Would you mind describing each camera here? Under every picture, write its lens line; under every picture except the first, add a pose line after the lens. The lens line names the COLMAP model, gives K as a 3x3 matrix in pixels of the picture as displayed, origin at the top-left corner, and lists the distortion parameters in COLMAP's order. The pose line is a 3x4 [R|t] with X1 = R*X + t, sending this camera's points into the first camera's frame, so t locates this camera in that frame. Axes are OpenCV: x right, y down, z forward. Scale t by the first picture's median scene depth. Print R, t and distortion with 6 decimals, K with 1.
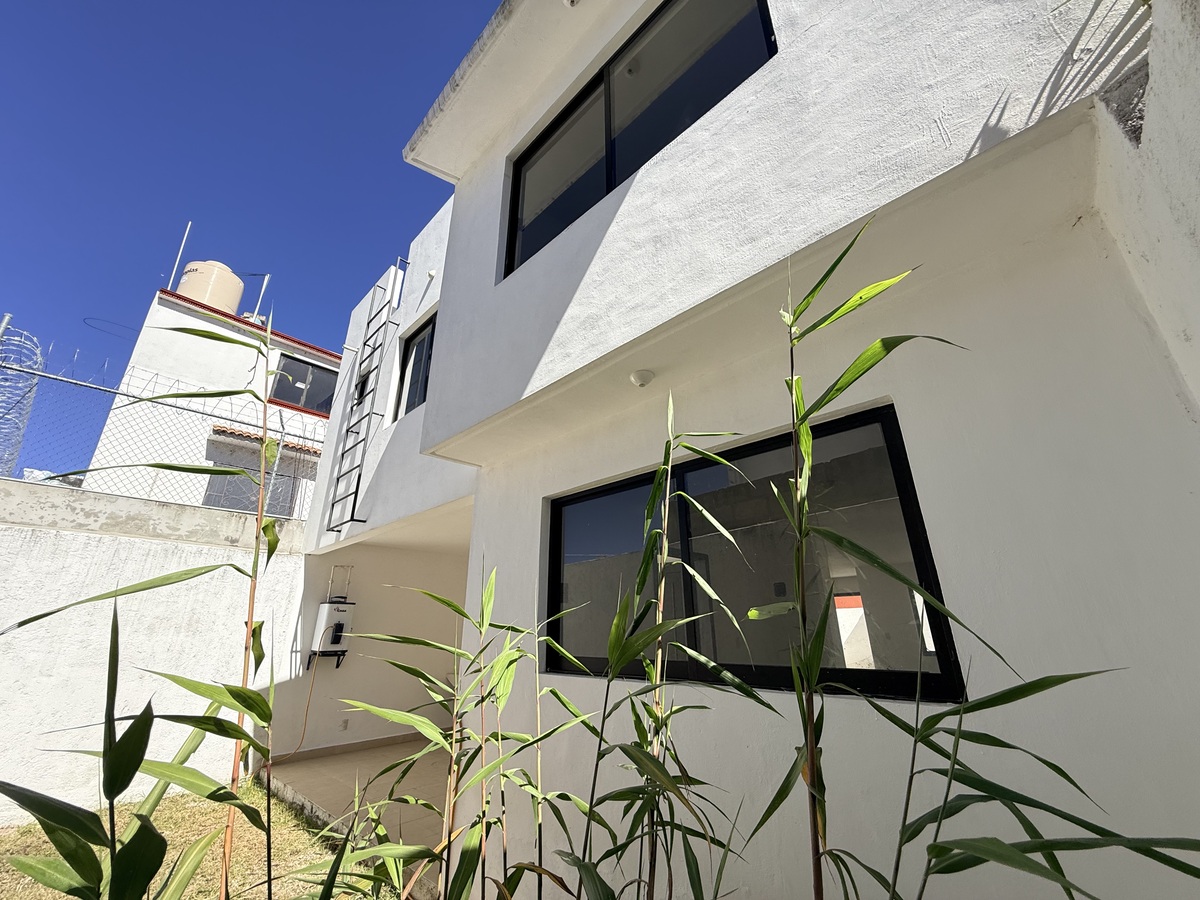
lens RADIAL K [[478.8, 0, 598.7], [0, 478.8, 452.0], [0, 0, 1]] dist [-0.000337, 0.000408]
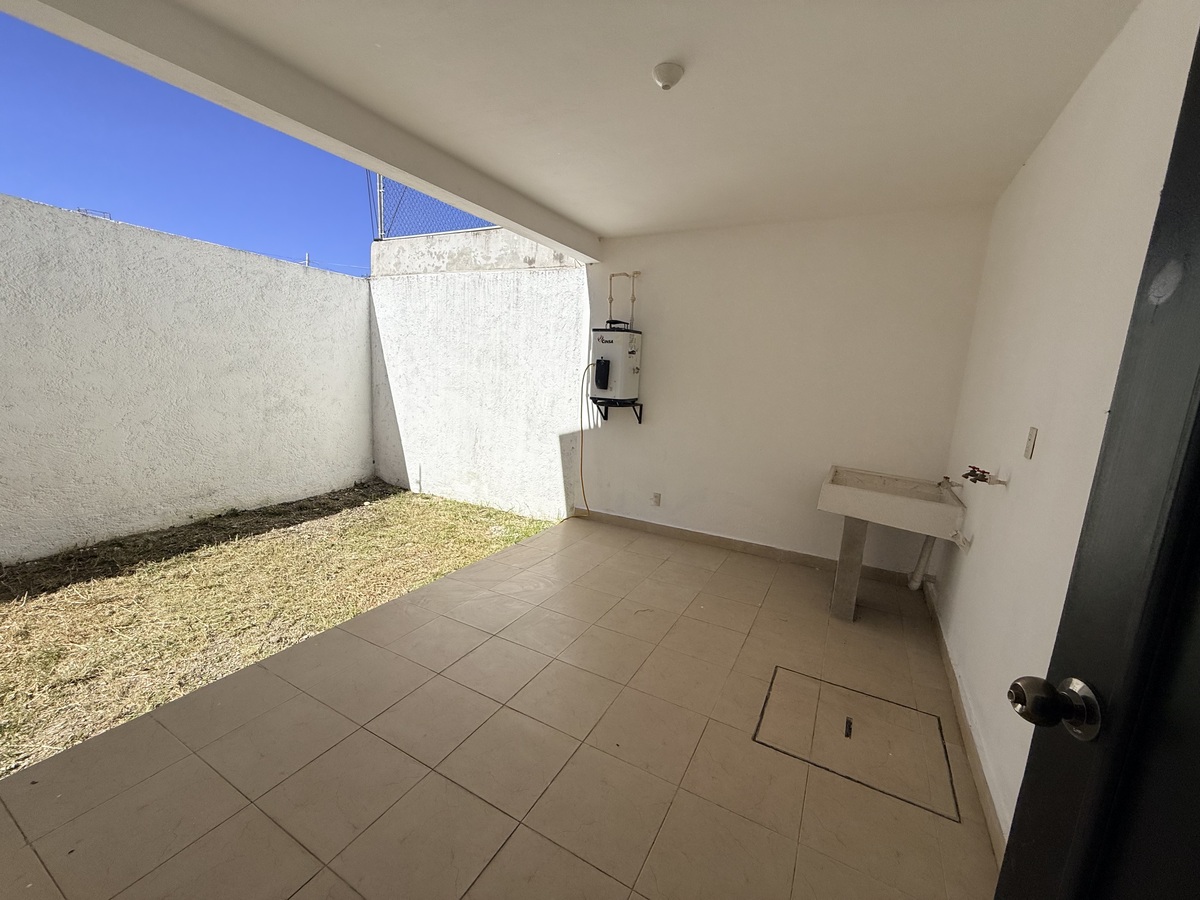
lens RADIAL K [[478.8, 0, 598.7], [0, 478.8, 452.0], [0, 0, 1]] dist [-0.000337, 0.000408]
pose [[0.262750, 0.182826, -0.947384, 0.114333], [0.286195, 0.922928, 0.257480, 0.336363], [0.921442, -0.338789, 0.190176, 0.914508]]
